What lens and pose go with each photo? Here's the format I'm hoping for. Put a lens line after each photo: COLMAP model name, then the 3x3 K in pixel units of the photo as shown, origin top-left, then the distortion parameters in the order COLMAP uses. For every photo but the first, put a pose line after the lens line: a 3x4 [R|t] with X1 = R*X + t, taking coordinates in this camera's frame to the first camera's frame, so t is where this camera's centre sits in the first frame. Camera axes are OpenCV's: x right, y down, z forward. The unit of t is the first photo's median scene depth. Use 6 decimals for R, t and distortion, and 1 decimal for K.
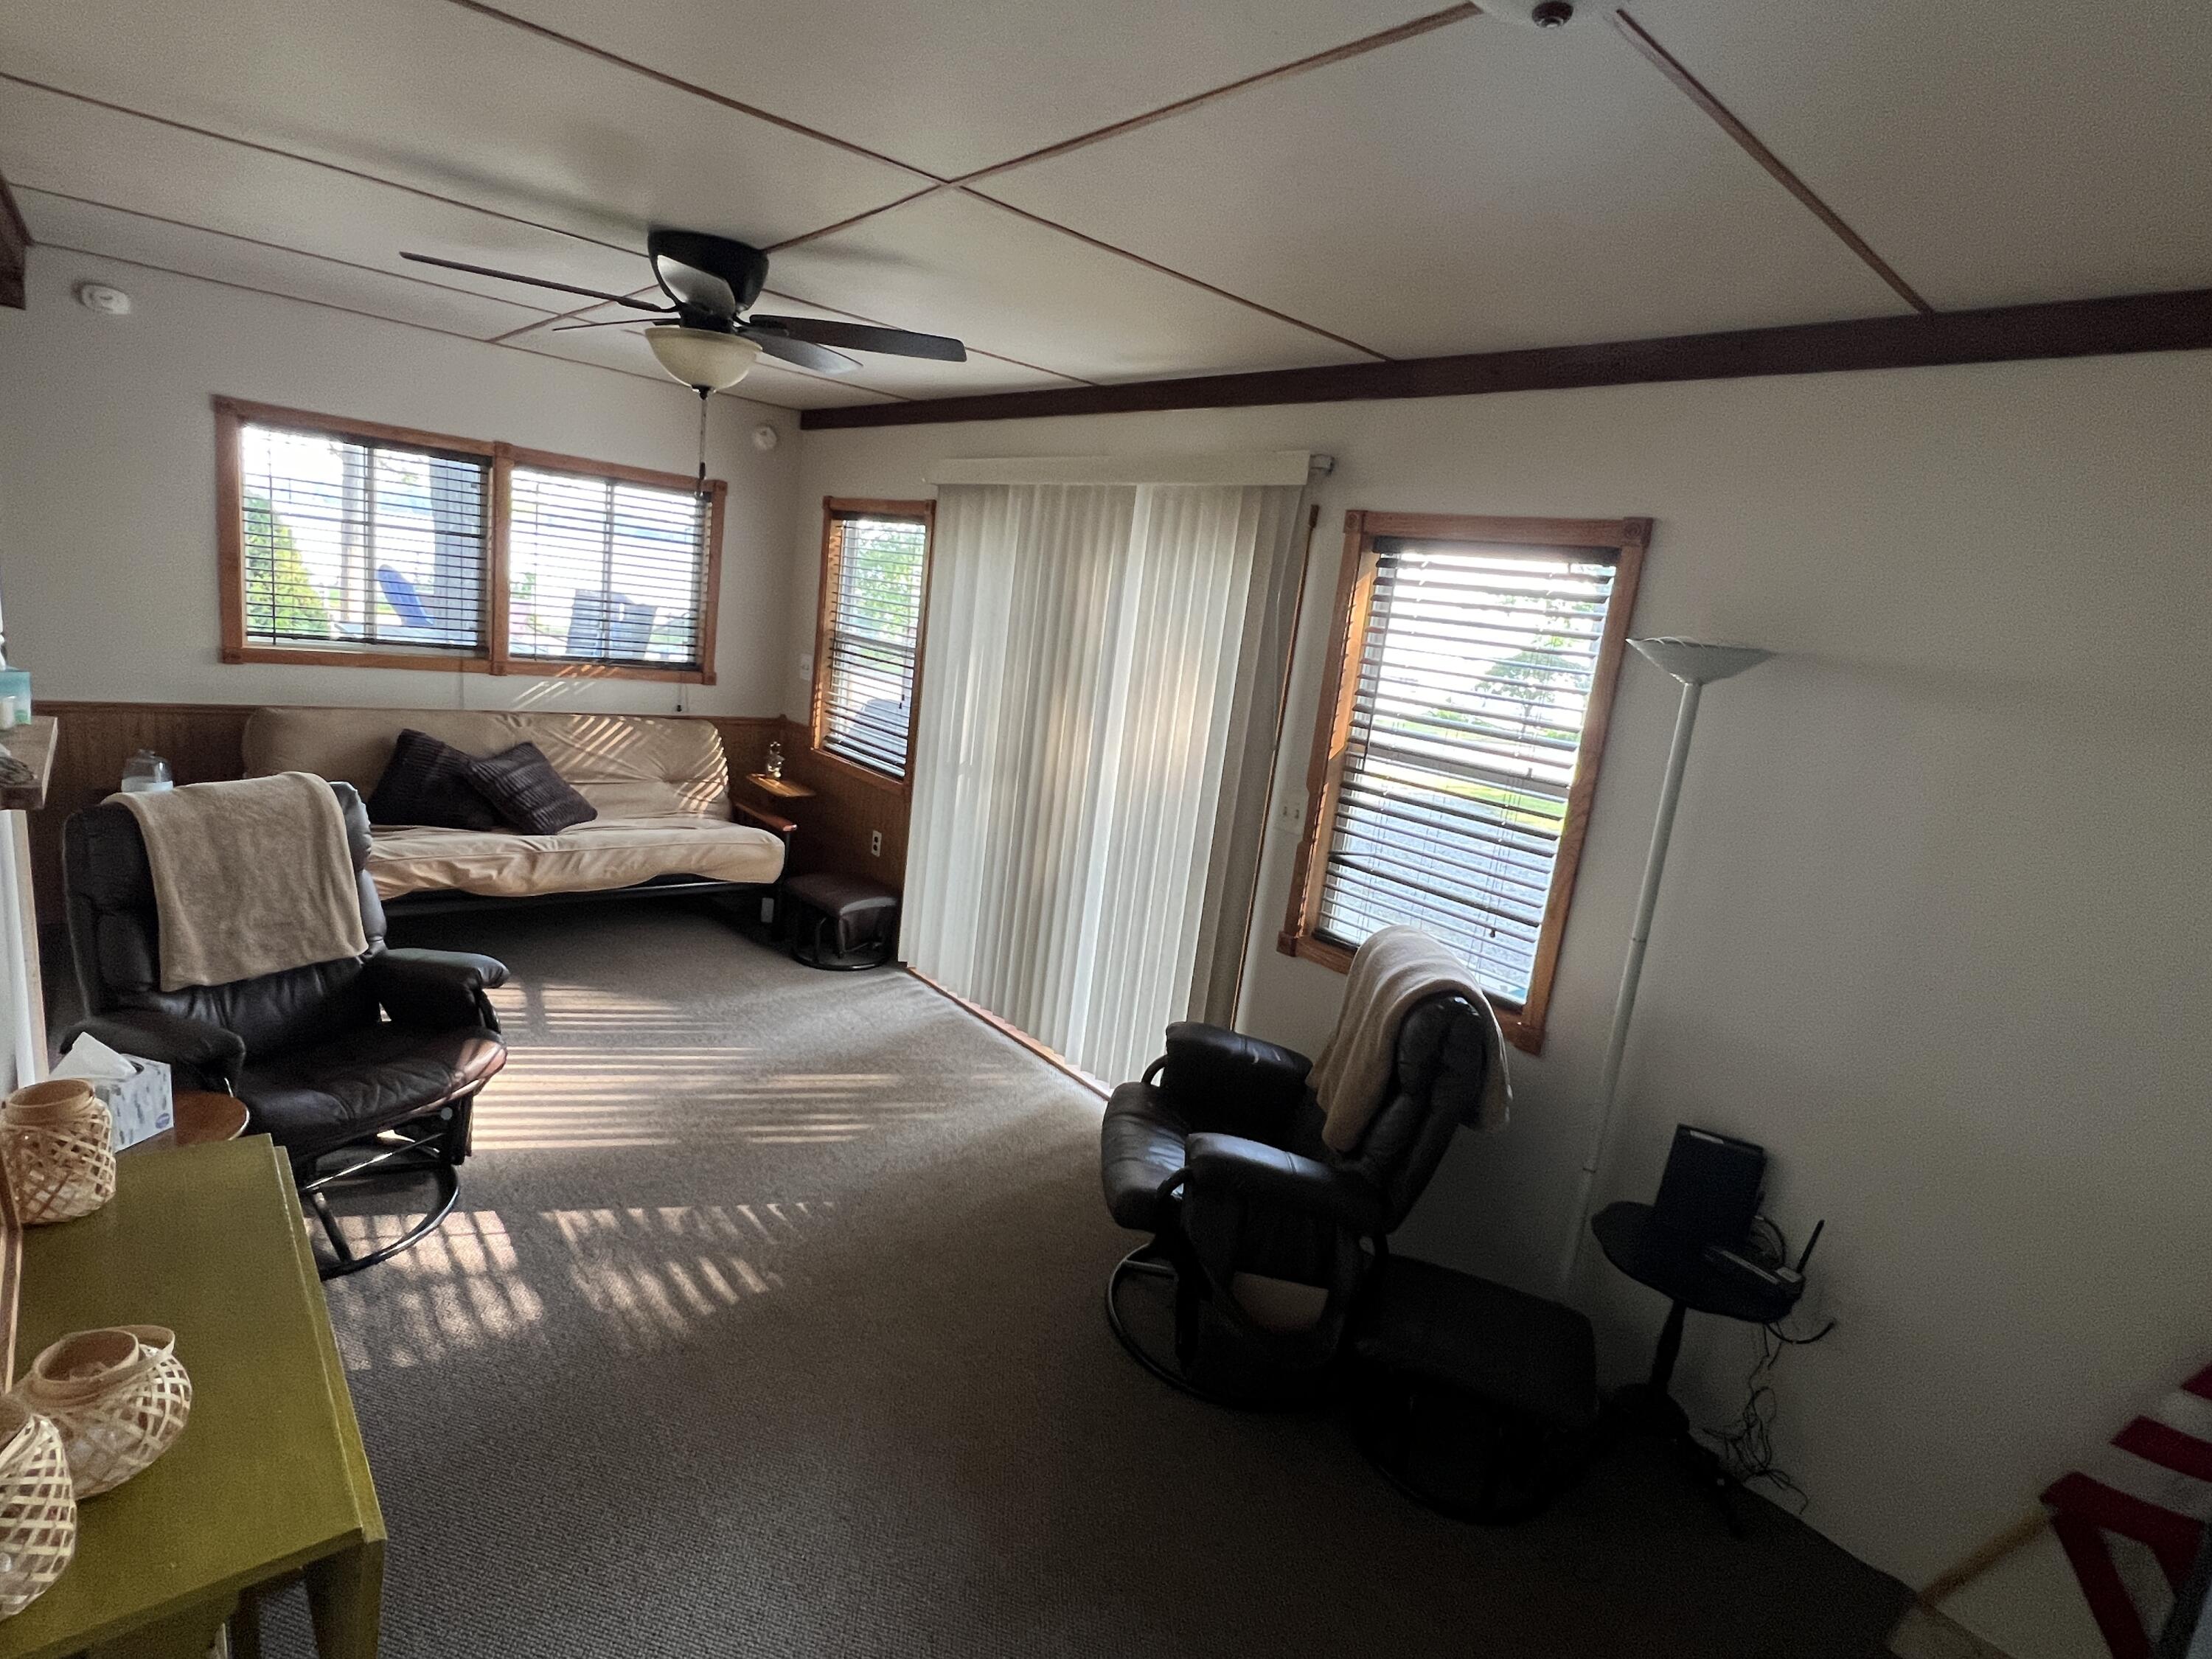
lens RADIAL K [[1116.6, 0, 1121.1], [0, 1116.6, 848.9], [0, 0, 1]] dist [-0.000707, -0.002679]
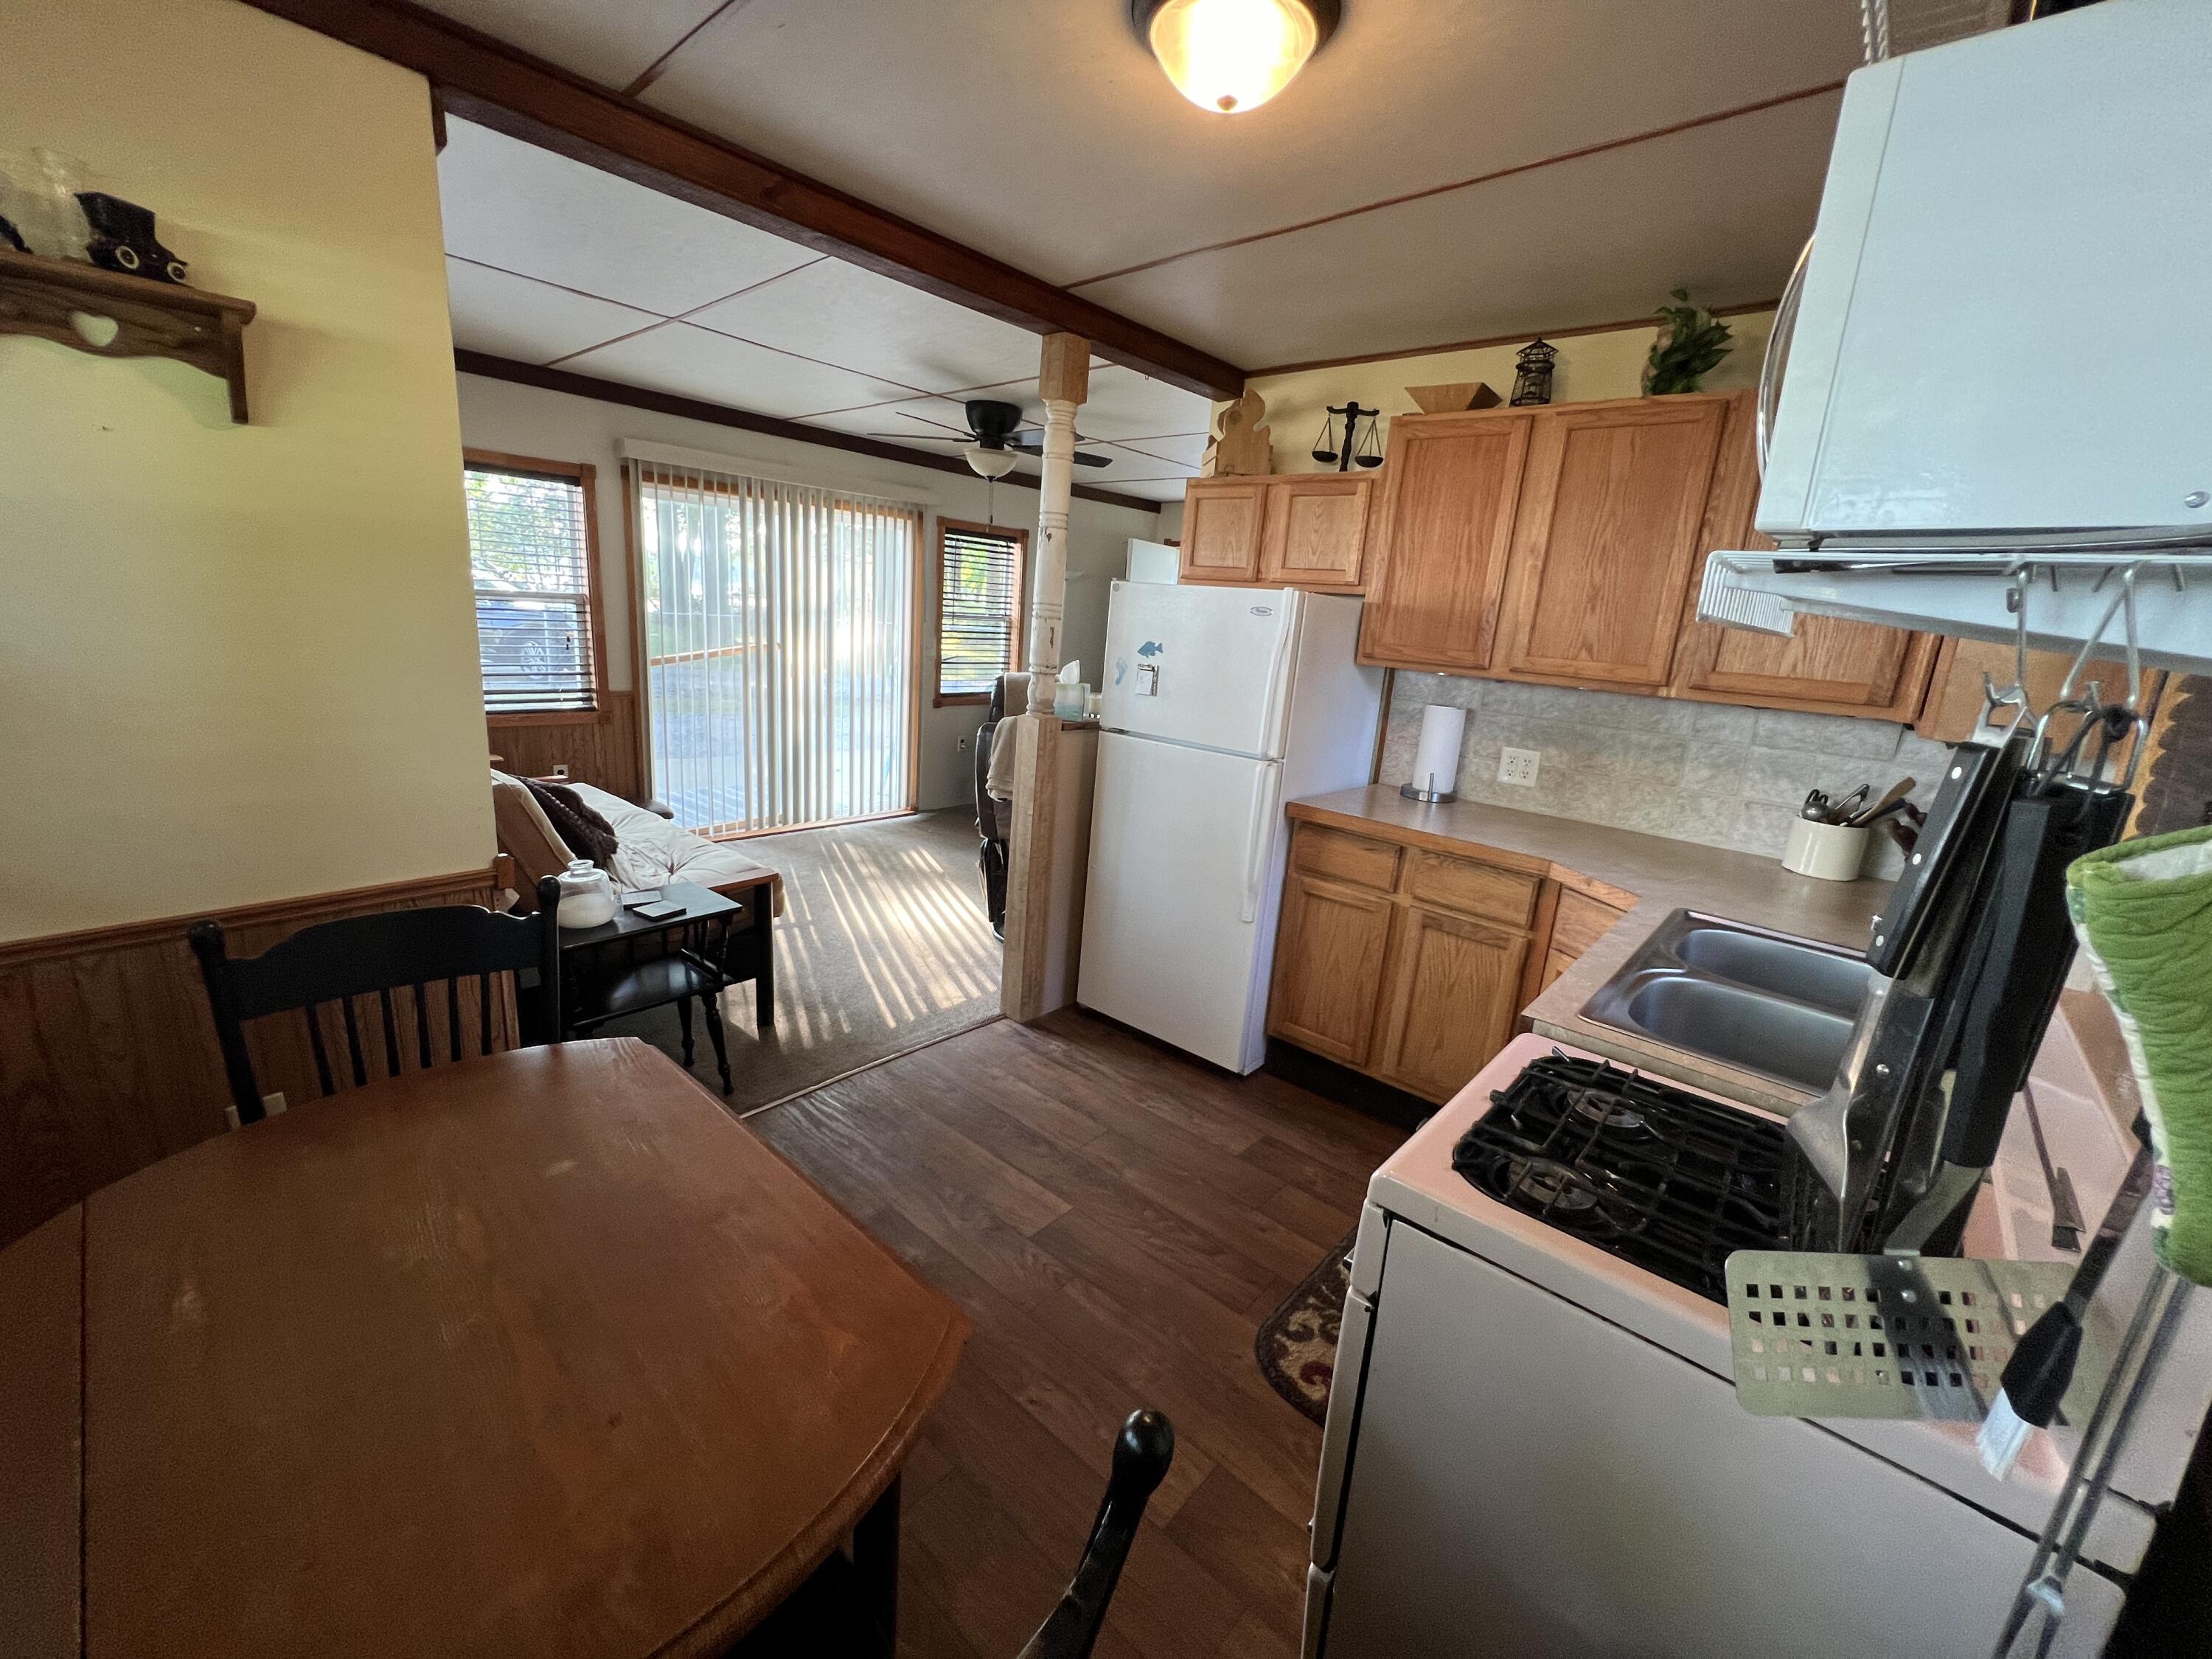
lens RADIAL K [[892.8, 0, 1102.1], [0, 892.8, 826.5], [0, 0, 1]] dist [-0.010812, 0.000452]
pose [[-0.121473, -0.370329, 0.920924, -1.320237], [0.123910, 0.914879, 0.384242, -0.273004], [-0.984830, 0.160787, -0.065246, 0.622751]]
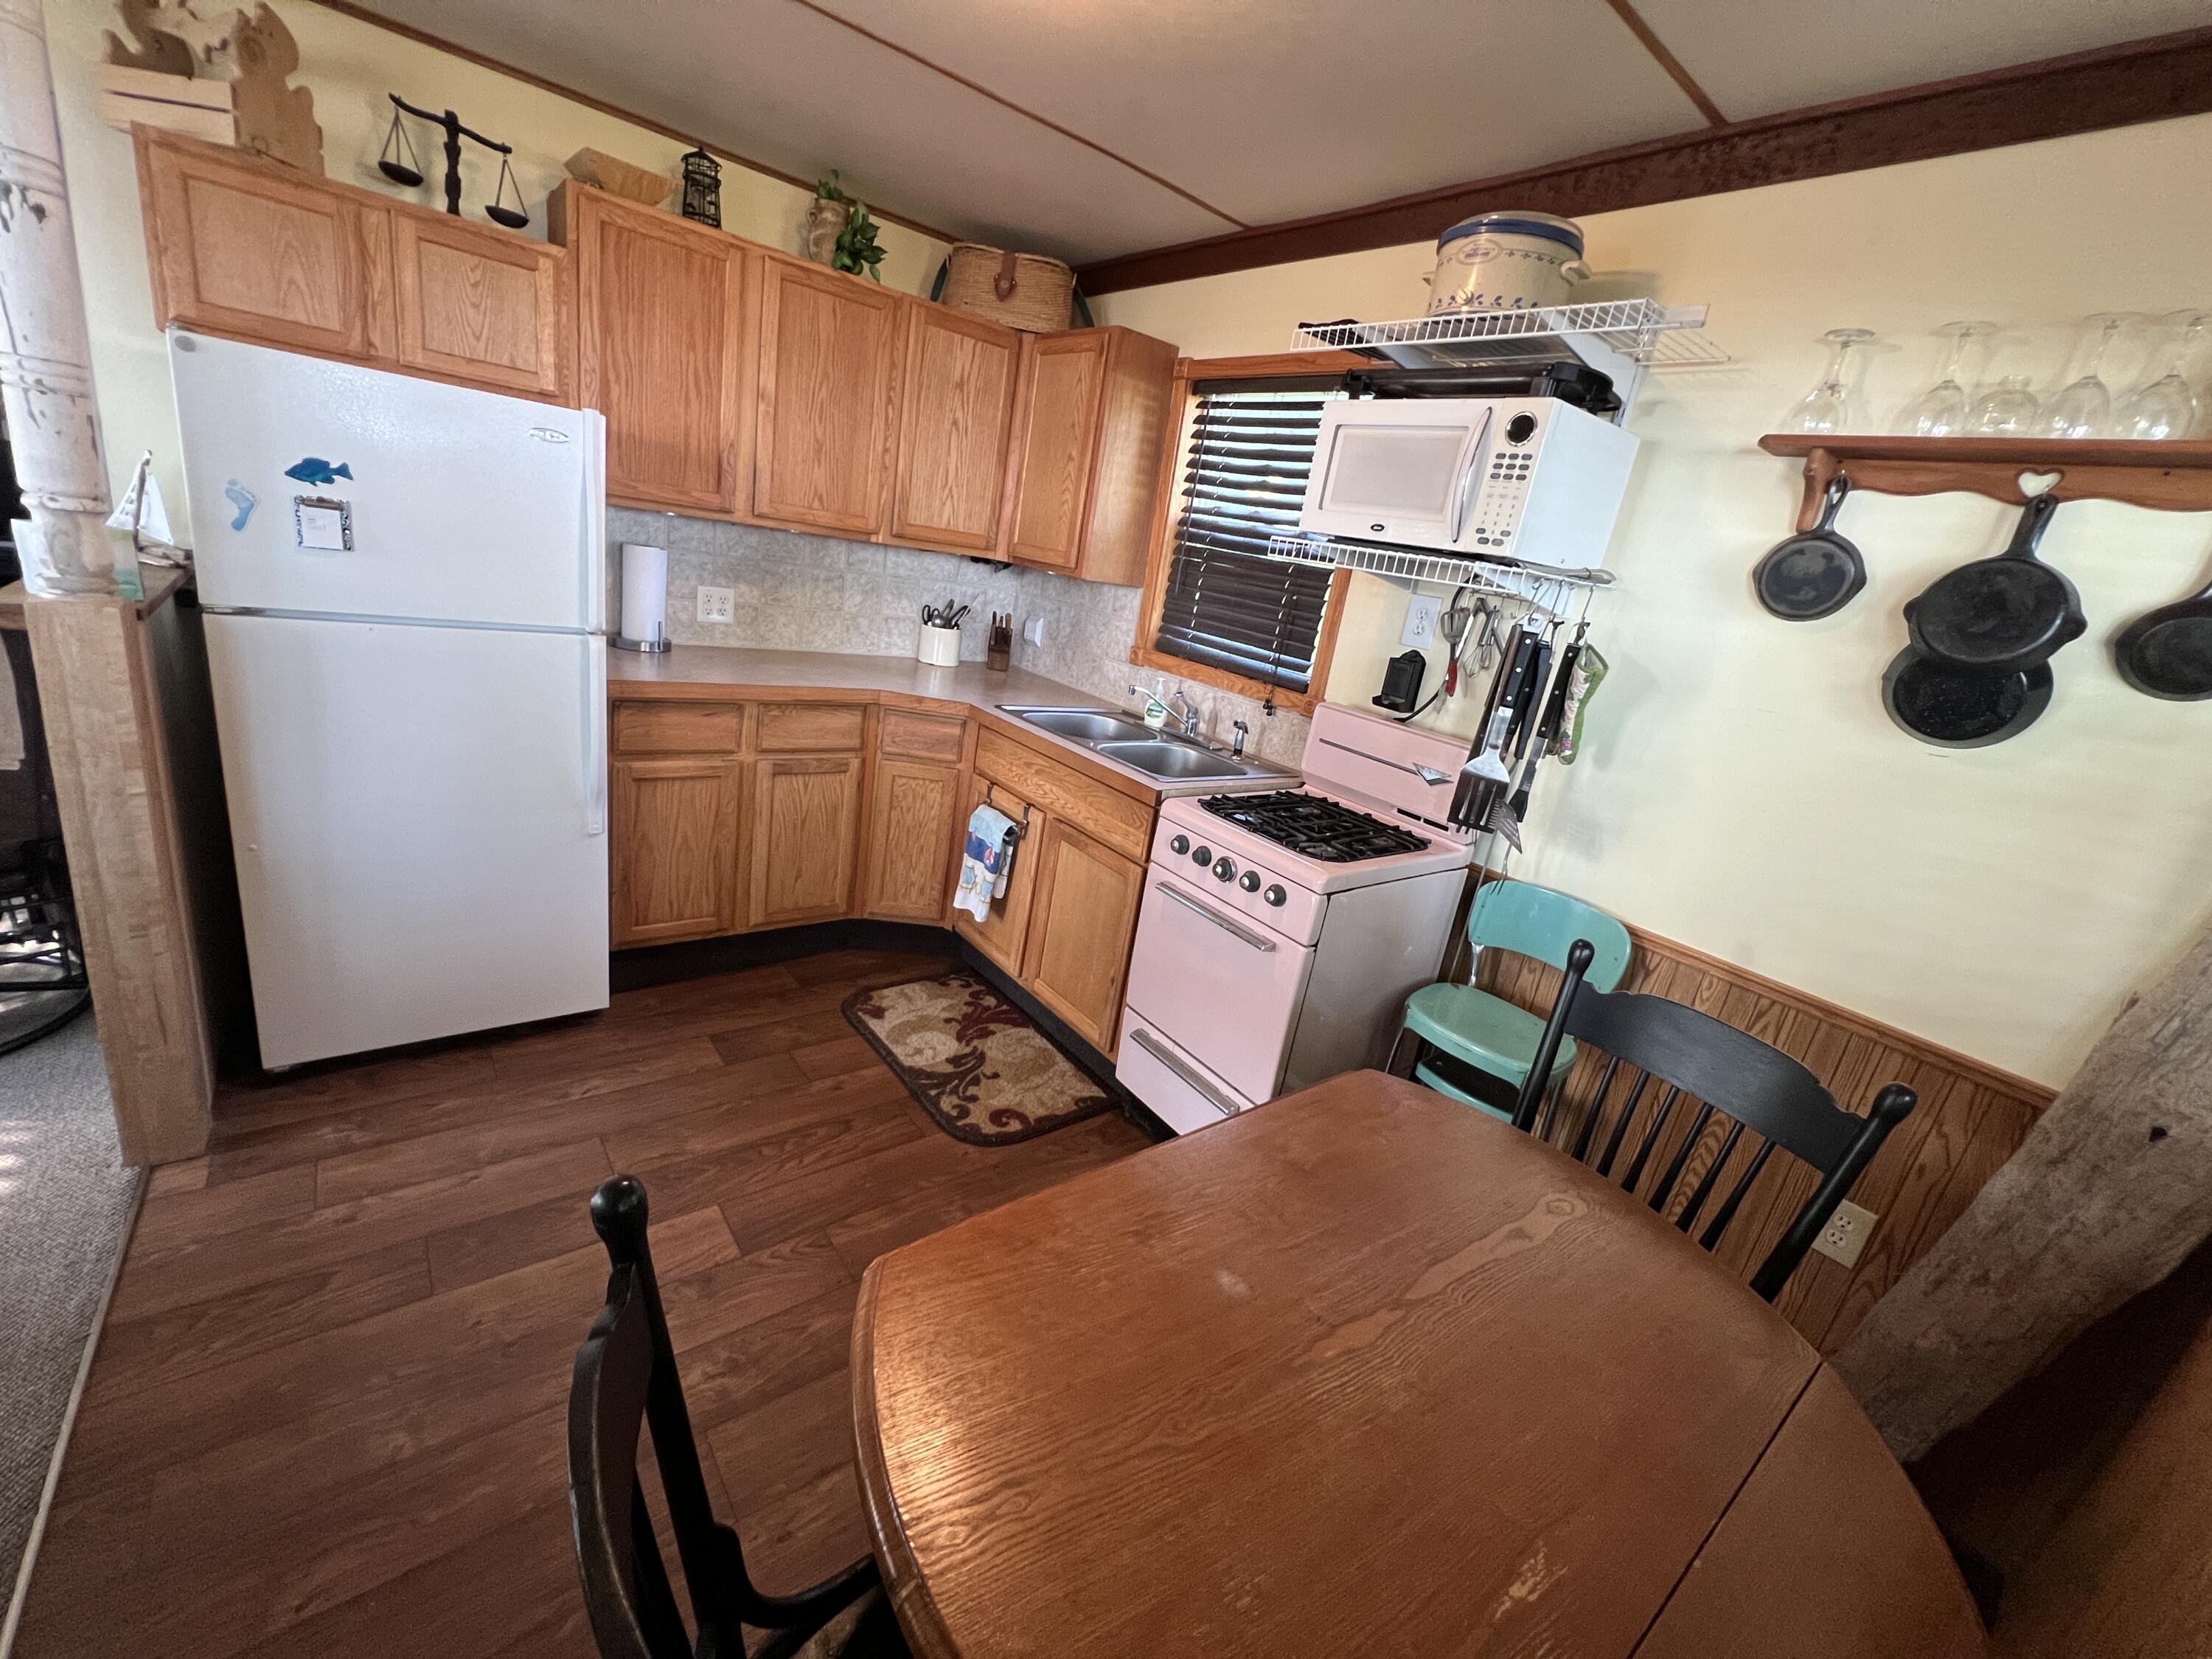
lens RADIAL K [[887.9, 0, 1098.8], [0, 887.9, 822.7], [0, 0, 1]] dist [-0.002233, 0.000730]
pose [[-0.956769, -0.288330, -0.038192, -1.029530], [-0.269780, 0.830710, 0.486969, -0.293397], [-0.108681, 0.476221, -0.872584, 0.914796]]
